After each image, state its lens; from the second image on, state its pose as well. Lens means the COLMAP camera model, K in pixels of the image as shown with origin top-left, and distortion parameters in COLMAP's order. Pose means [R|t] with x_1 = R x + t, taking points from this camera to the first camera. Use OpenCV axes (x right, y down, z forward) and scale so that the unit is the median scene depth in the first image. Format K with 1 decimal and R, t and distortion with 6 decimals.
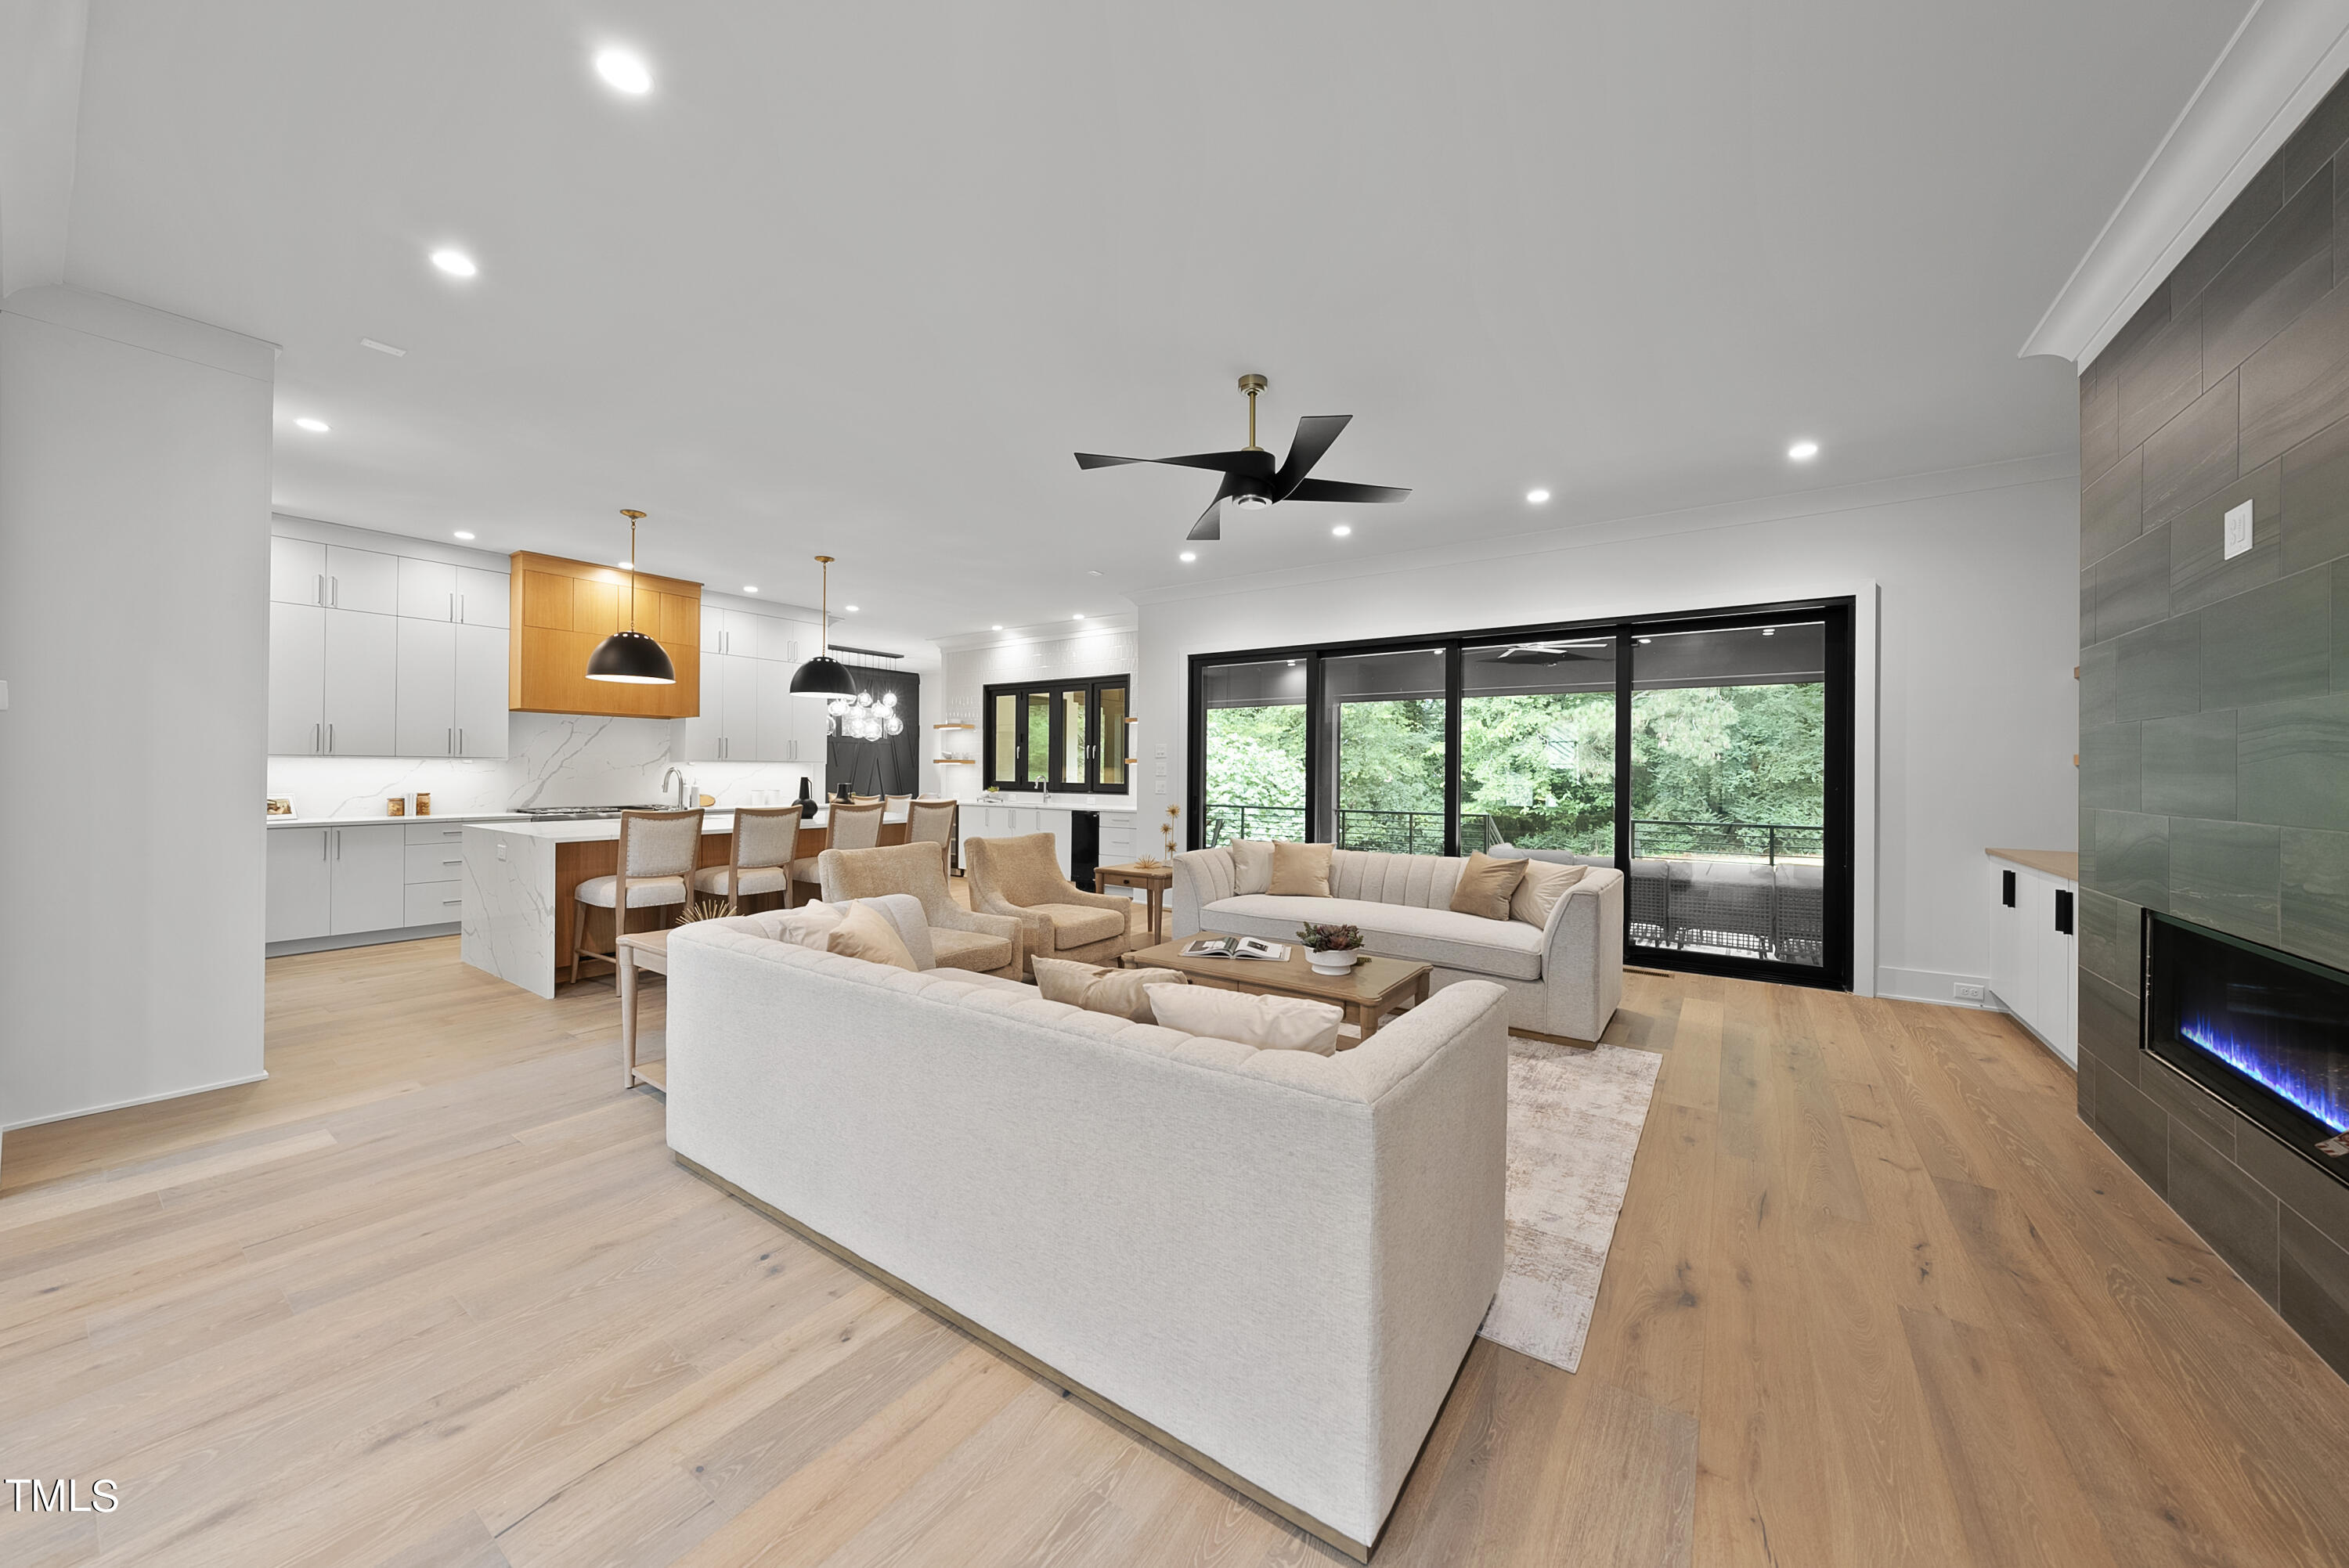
lens RADIAL K [[800.7, 0, 1180.6], [0, 800.7, 773.6], [0, 0, 1]] dist [-0.000124, 0.000054]
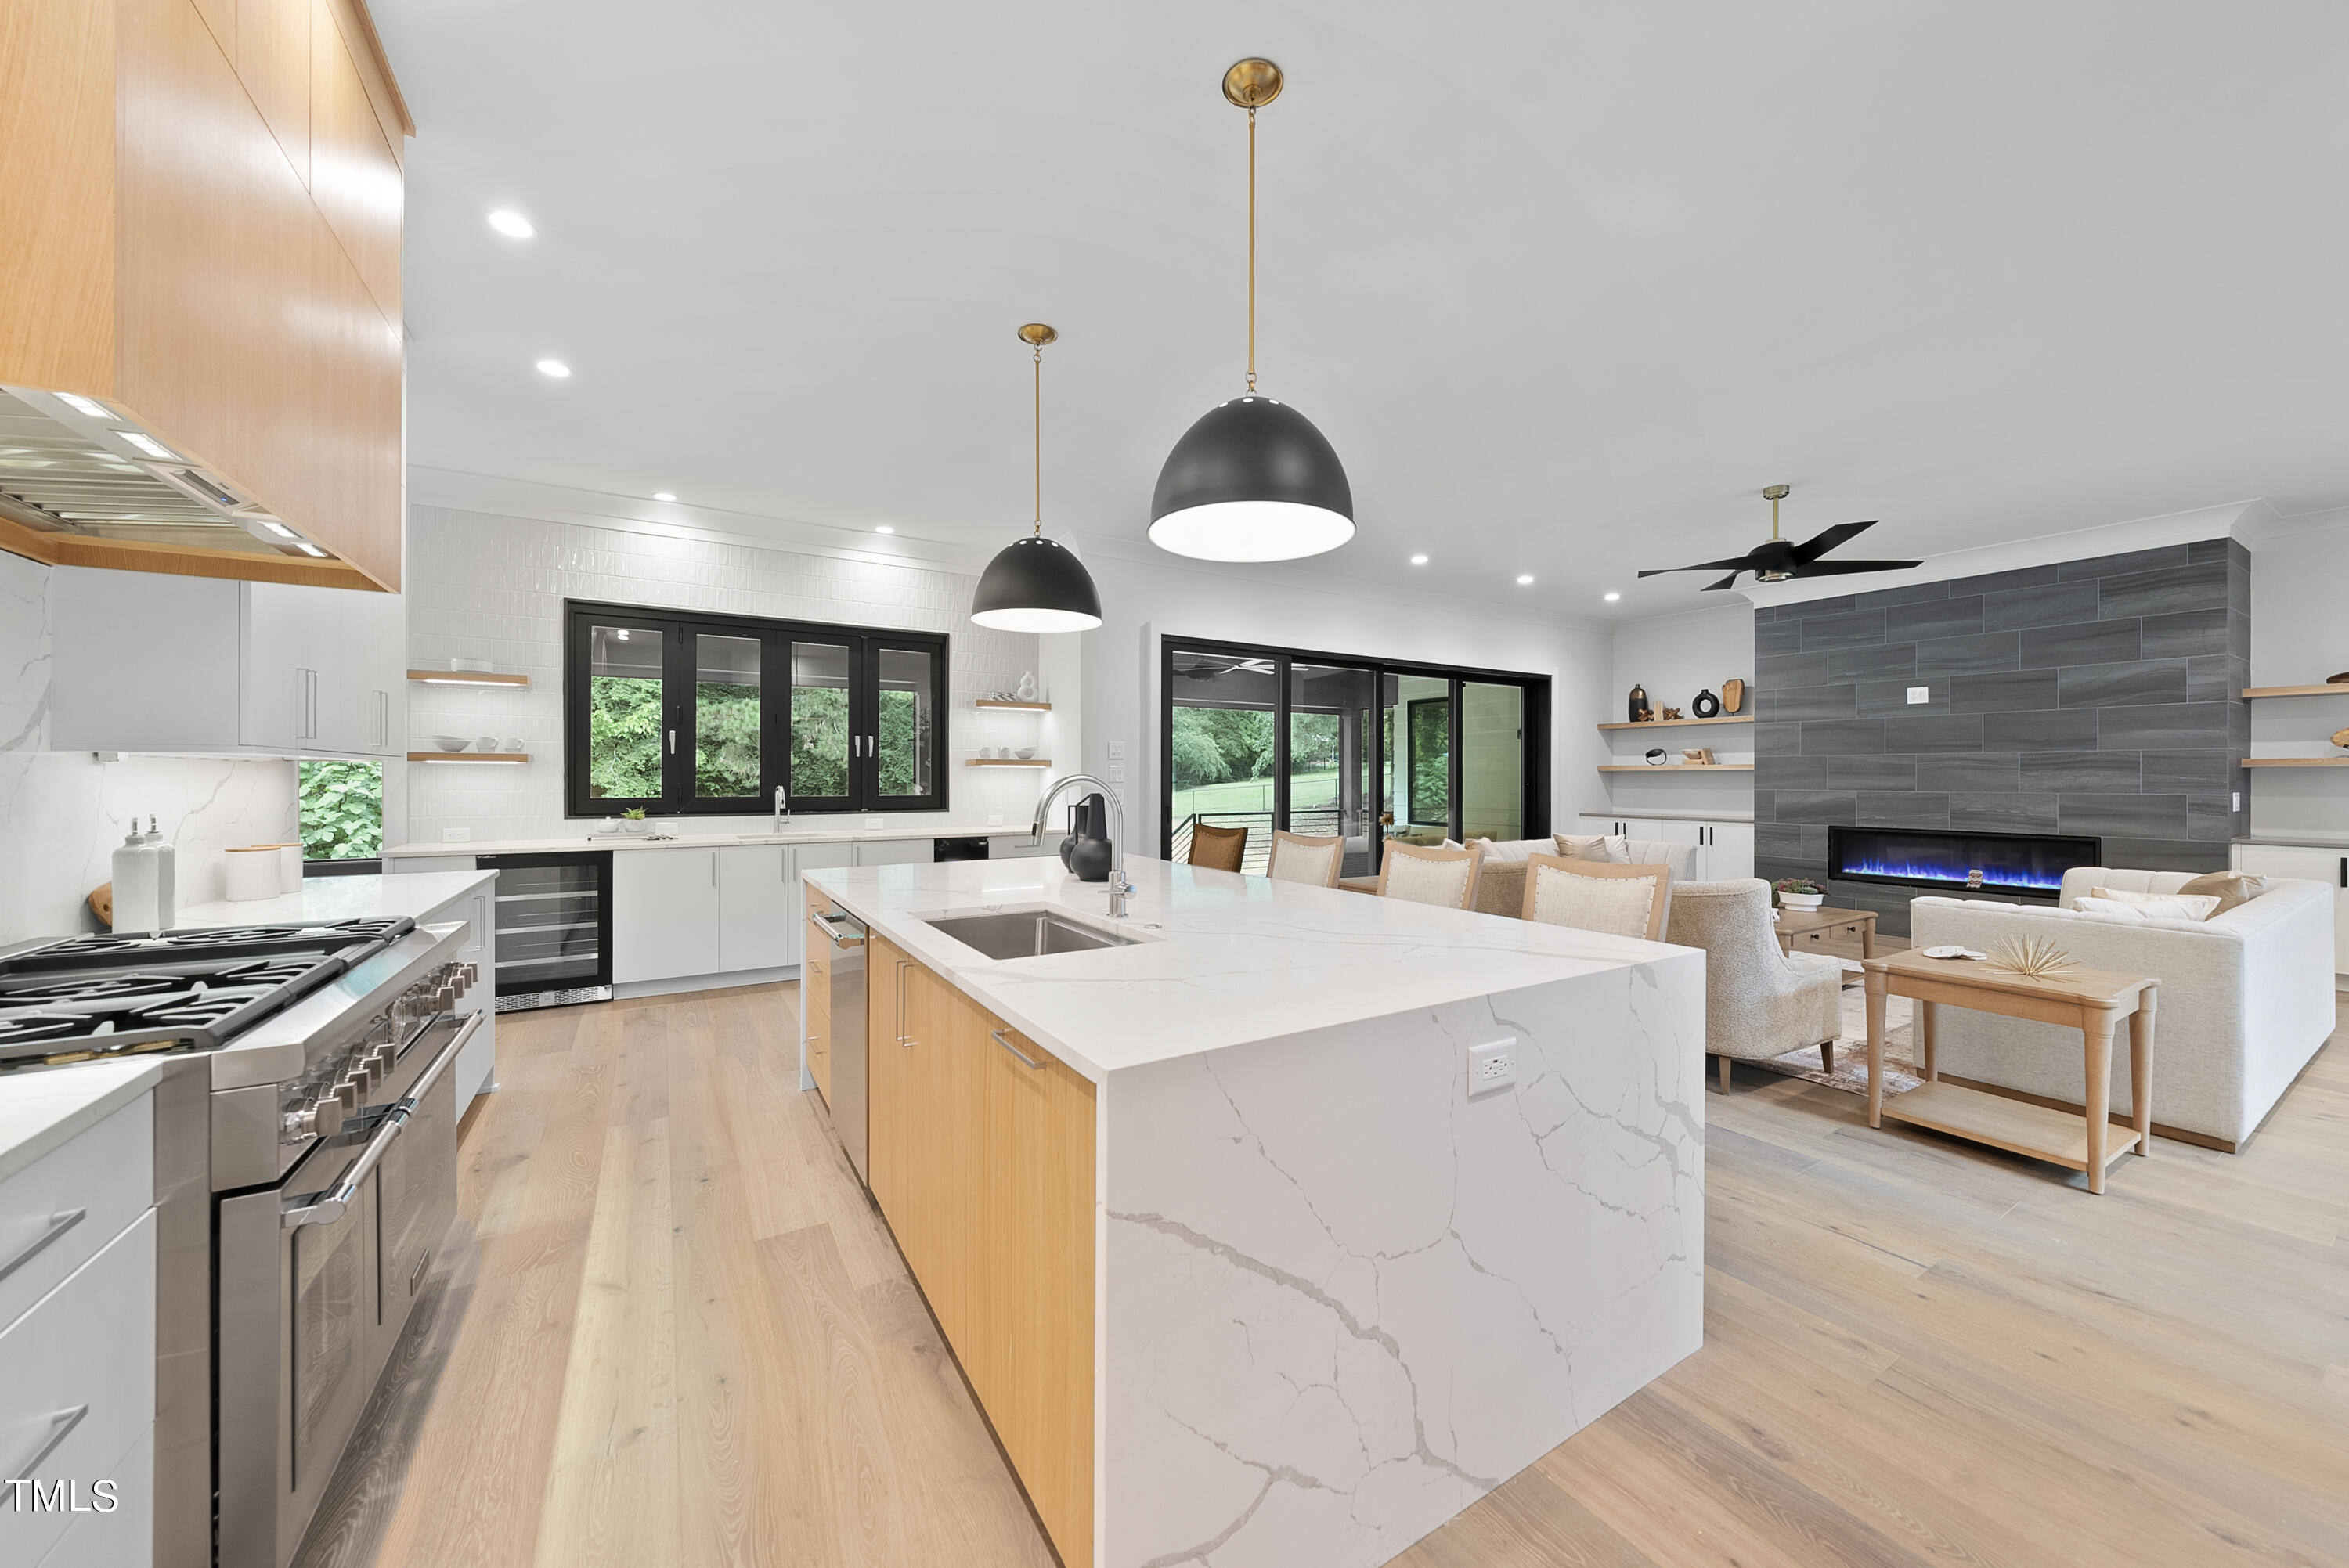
lens RADIAL K [[837.5, 0, 1174.5], [0, 837.5, 784.0], [0, 0, 1]] dist [-0.000804, 0.000041]
pose [[0.407021, -0.014909, 0.913297, -0.808107], [0.004402, 0.999887, 0.014361, -0.007466], [-0.913408, -0.001825, 0.407041, 0.675259]]
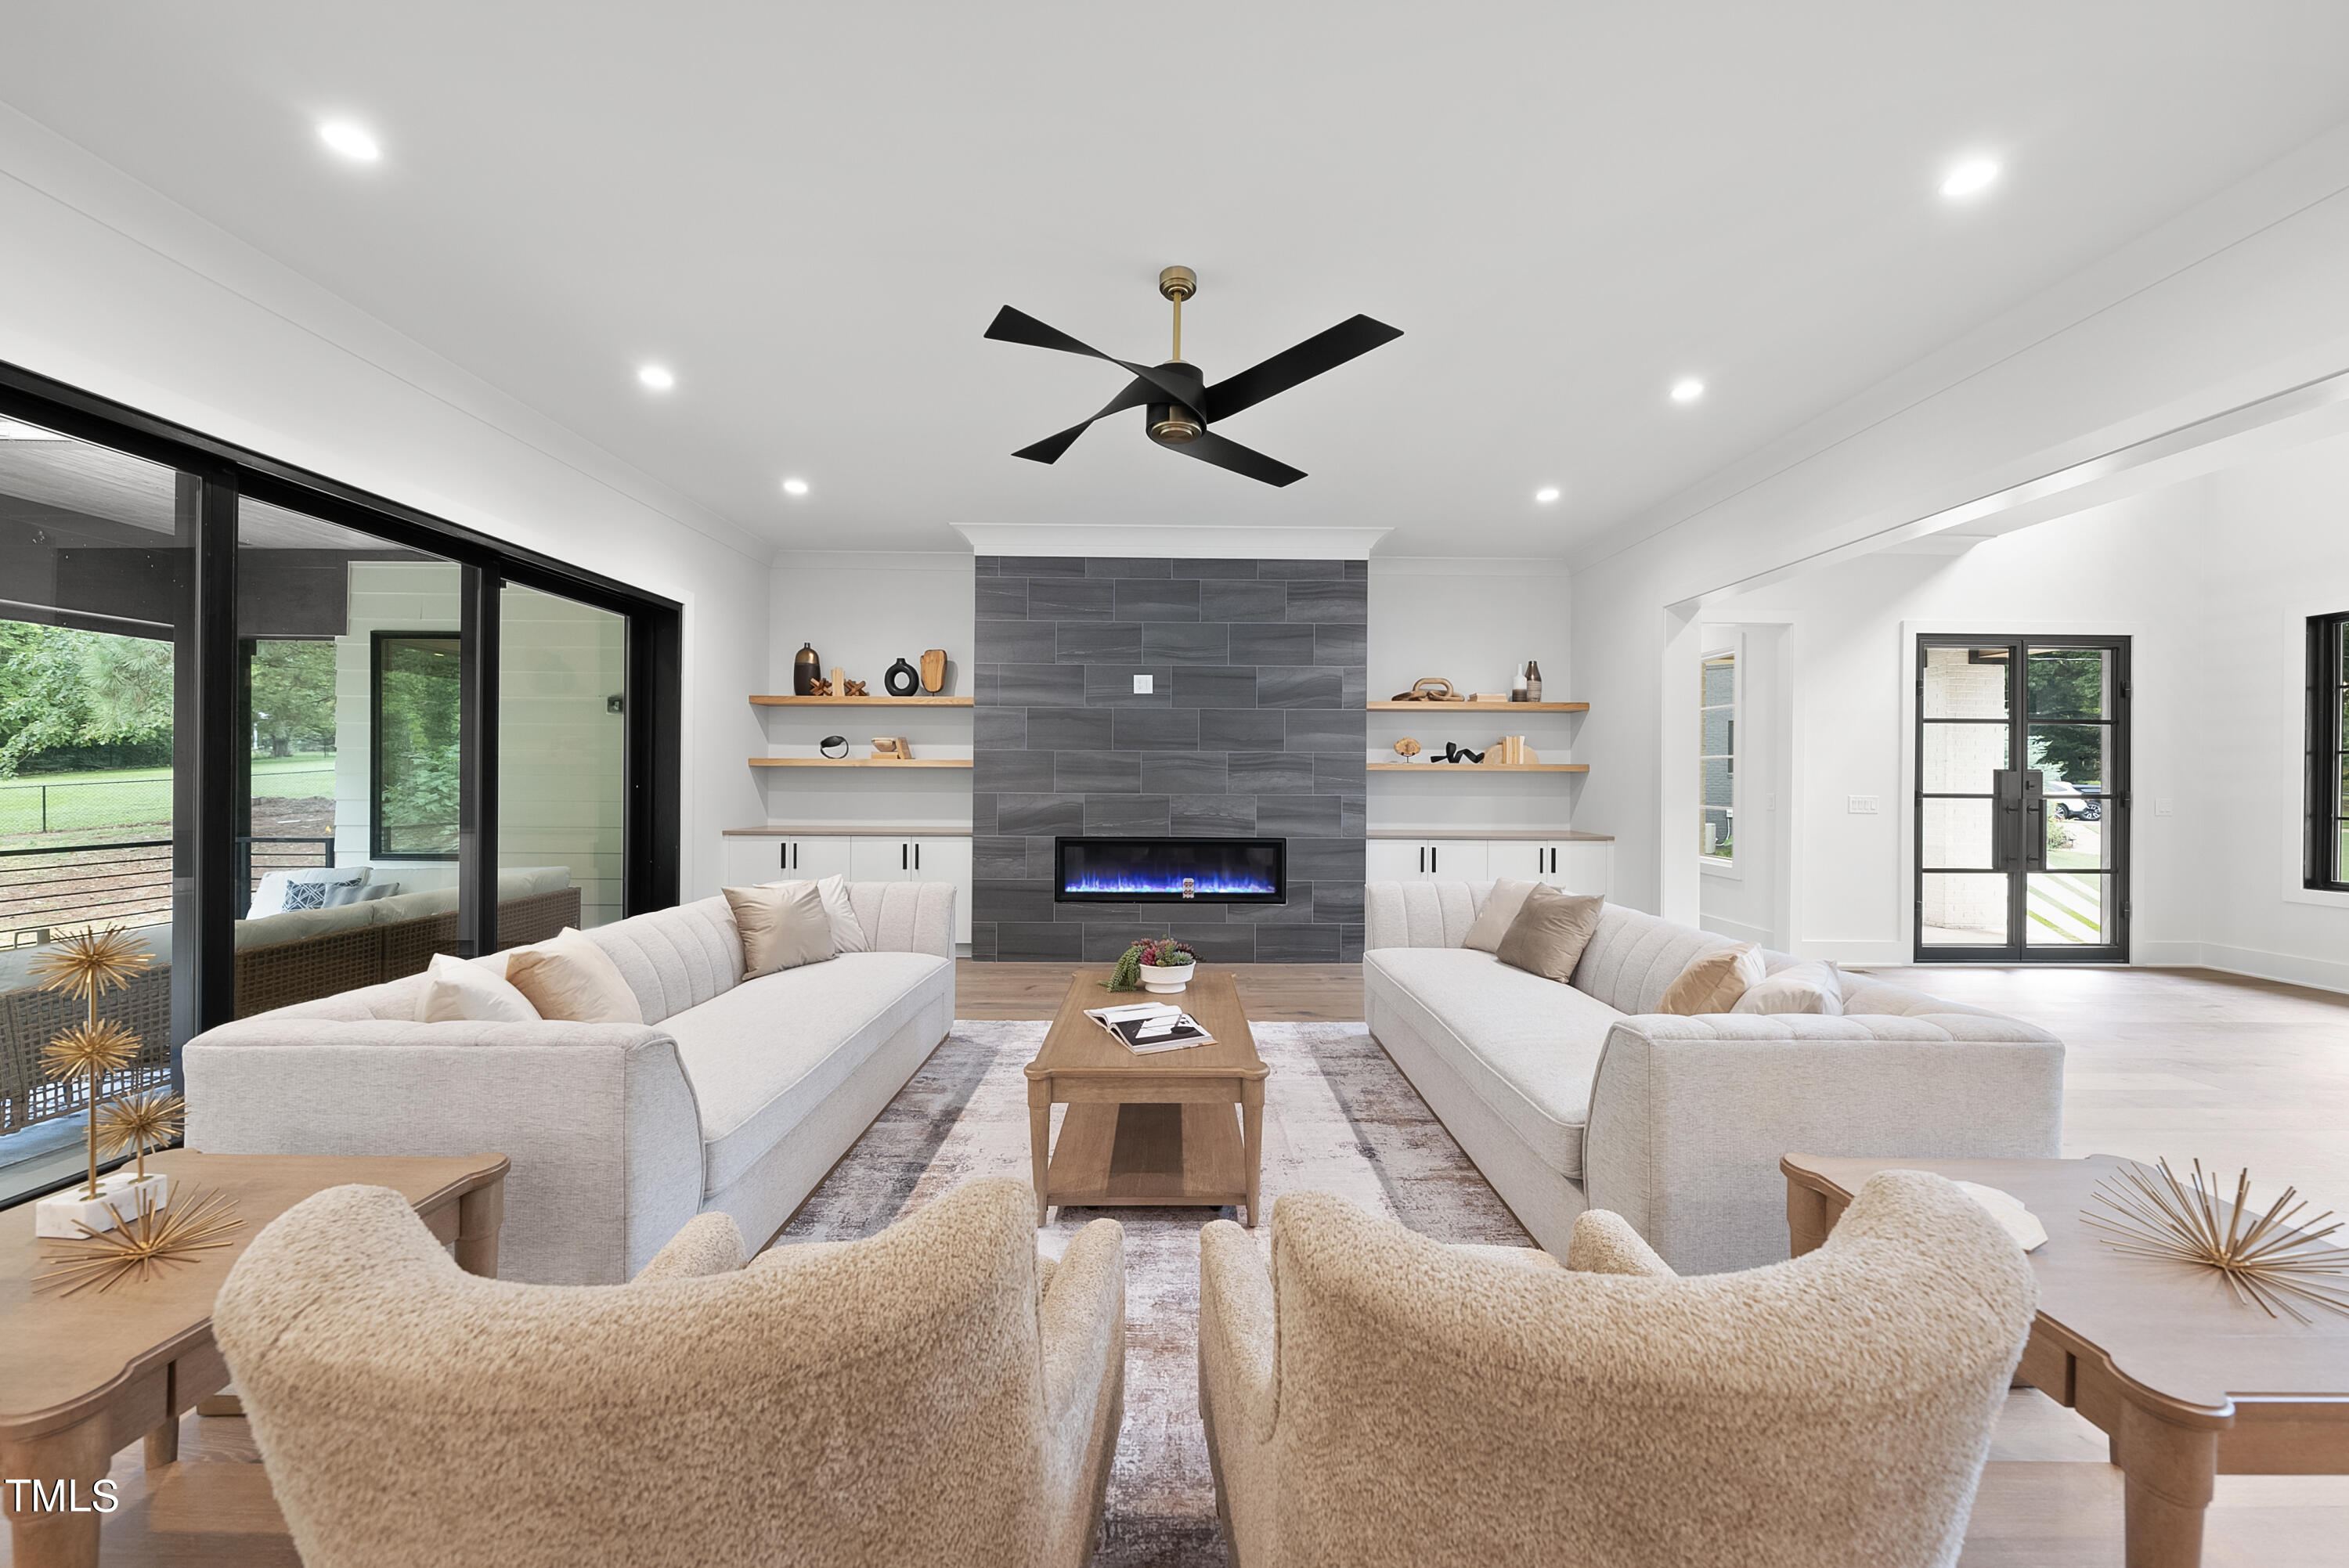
lens RADIAL K [[800.7, 0, 1180.6], [0, 800.7, 773.6], [0, 0, 1]] dist [-0.000124, 0.000054]
pose [[-0.581445, -0.007064, 0.813555, -0.274257], [-0.009702, 0.999951, 0.001748, -0.003633], [-0.813528, -0.006877, -0.581486, 0.723178]]
